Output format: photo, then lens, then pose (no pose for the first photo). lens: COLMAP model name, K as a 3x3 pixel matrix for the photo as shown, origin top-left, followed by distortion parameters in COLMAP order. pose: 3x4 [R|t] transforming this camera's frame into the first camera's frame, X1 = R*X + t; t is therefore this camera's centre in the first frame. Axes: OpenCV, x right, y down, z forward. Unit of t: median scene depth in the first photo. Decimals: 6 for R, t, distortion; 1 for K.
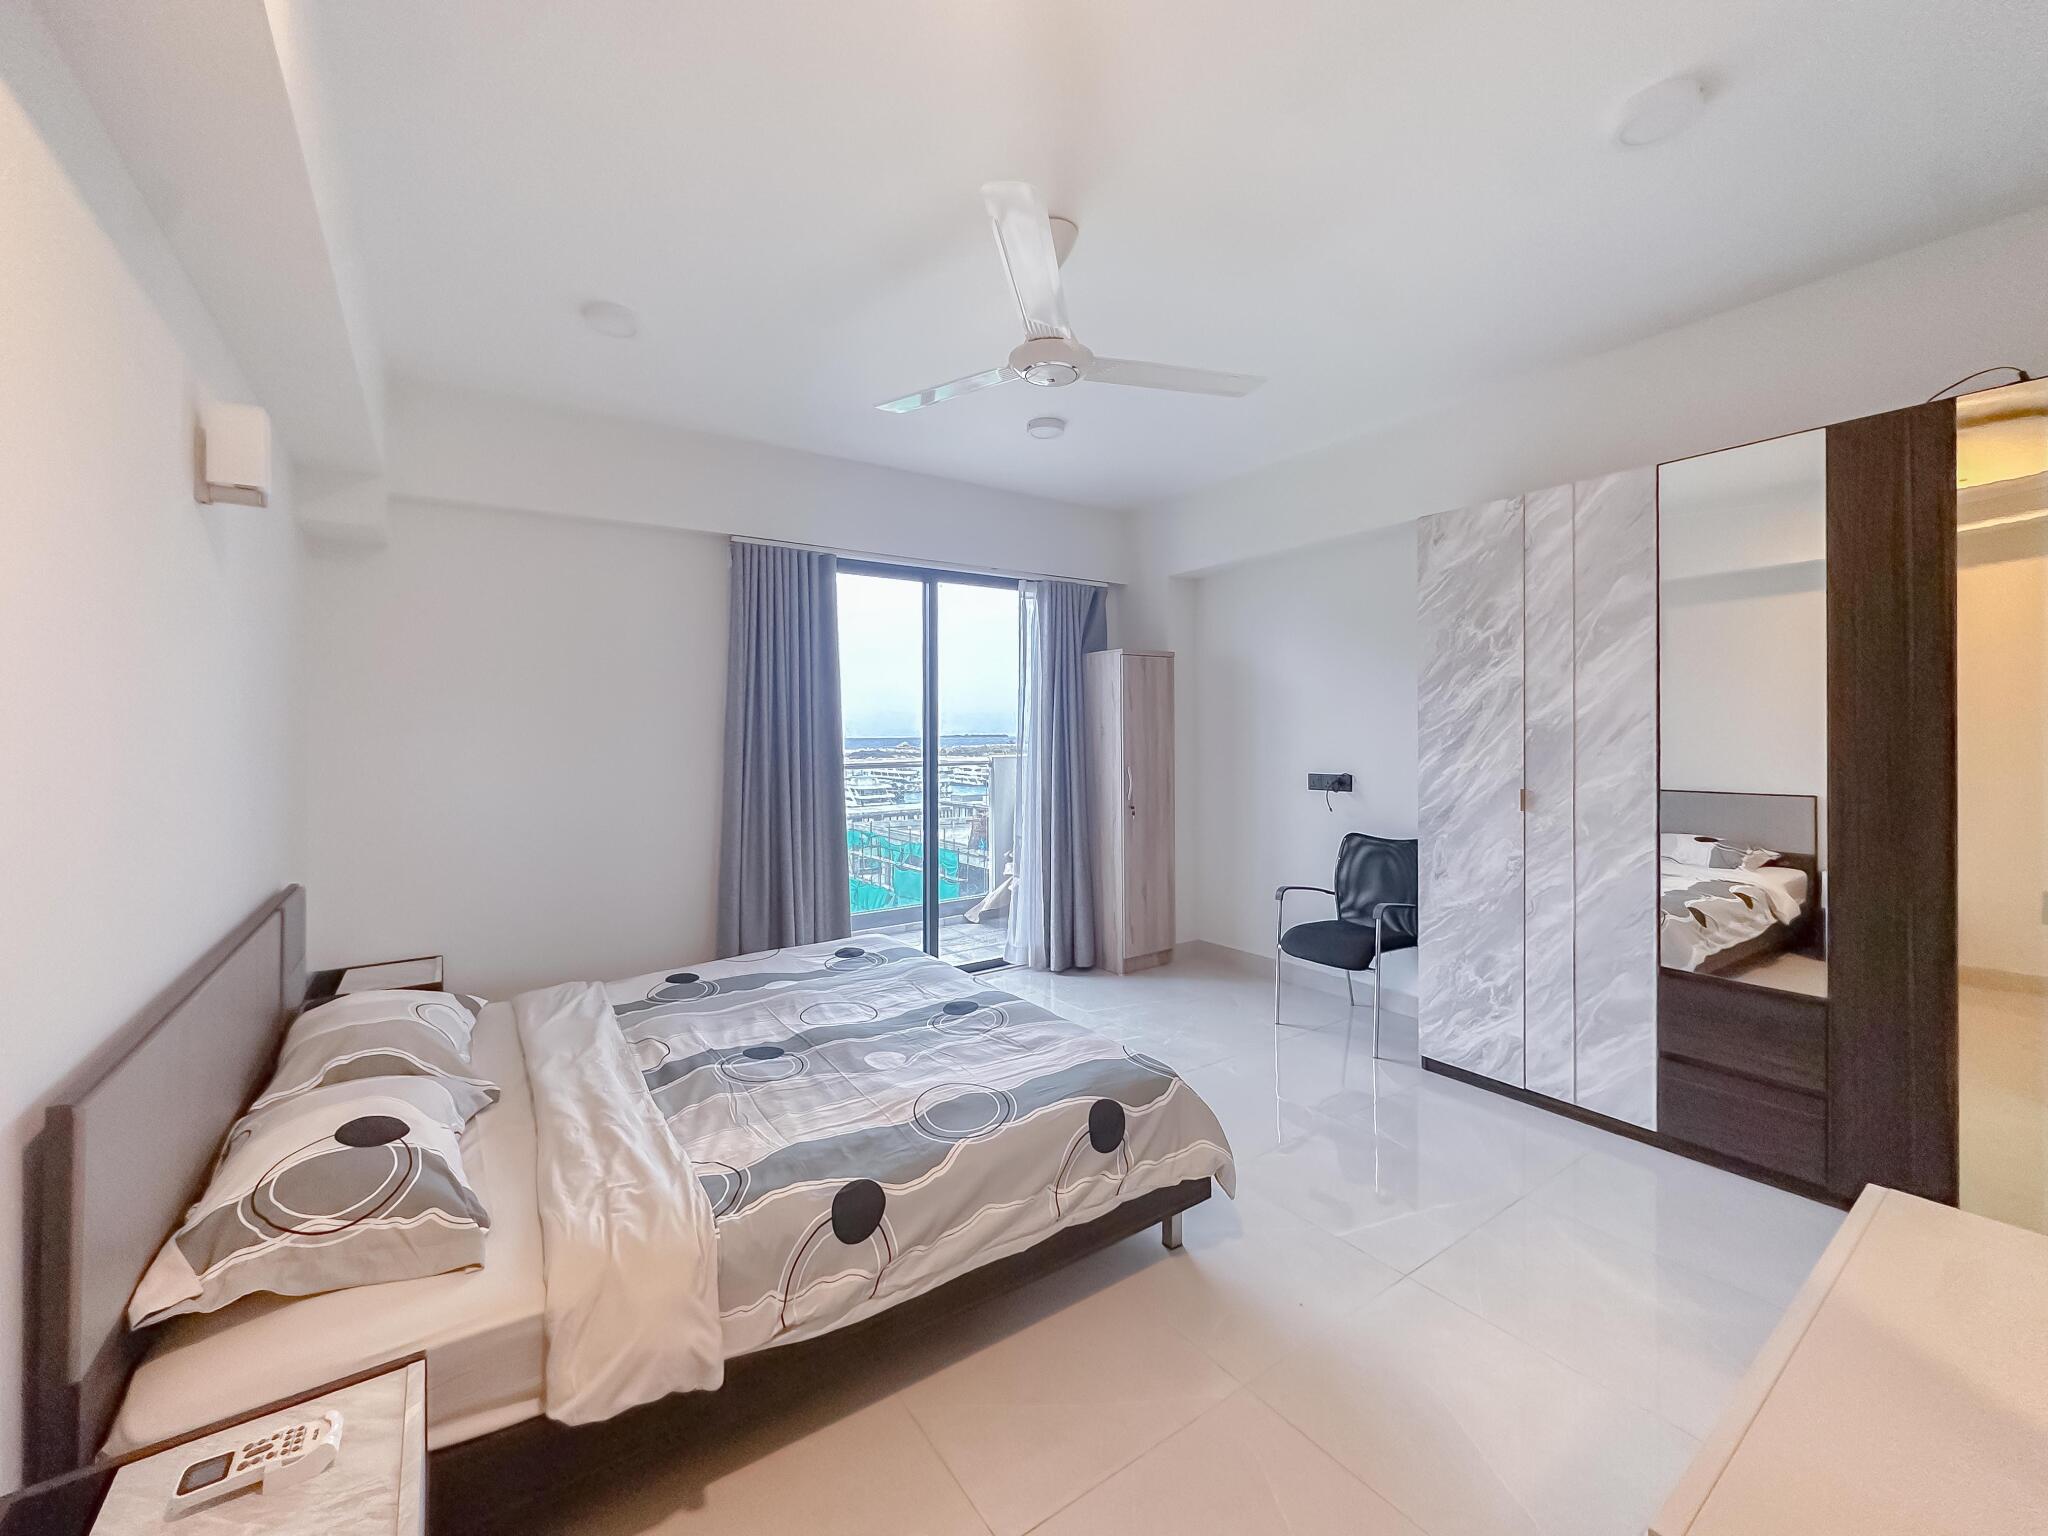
lens RADIAL K [[825.8, 0, 1024.0], [0, 825.8, 768.0], [0, 0, 1]] dist [-0.001716, 0.000123]
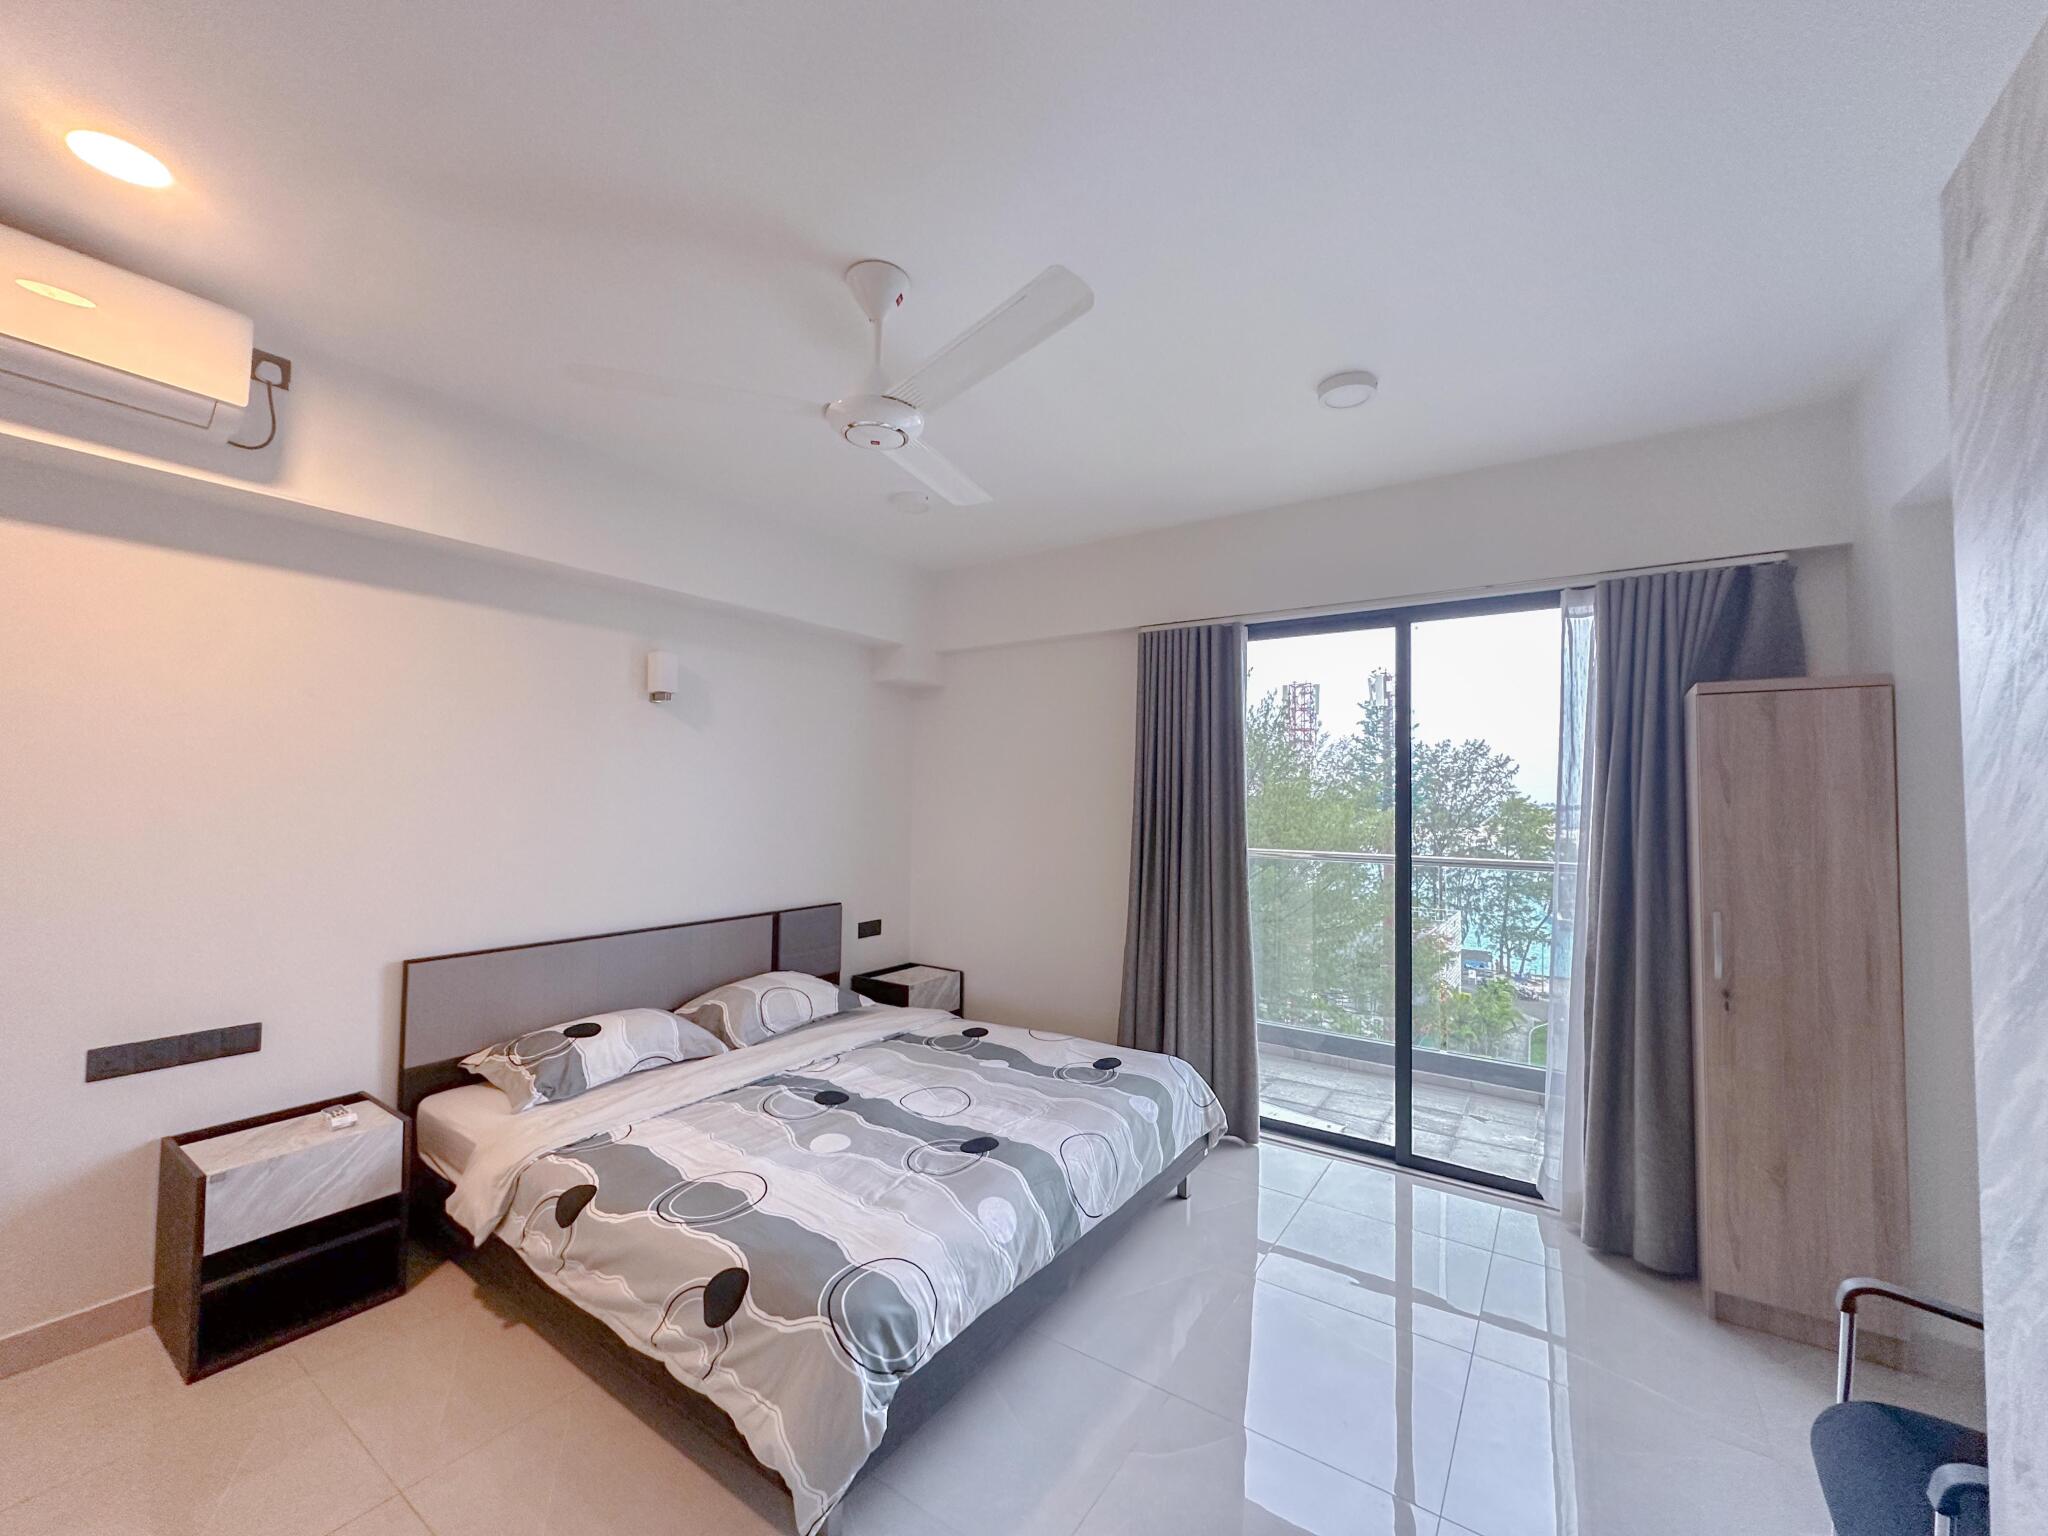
lens RADIAL K [[814.5, 0, 1024.0], [0, 814.5, 768.0], [0, 0, 1]] dist [-0.009029, 0.000018]
pose [[0.358816, -0.017627, -0.933242, 0.798877], [-0.051917, 0.997897, -0.038810, -0.085129], [0.931963, 0.062377, 0.357146, 0.745527]]
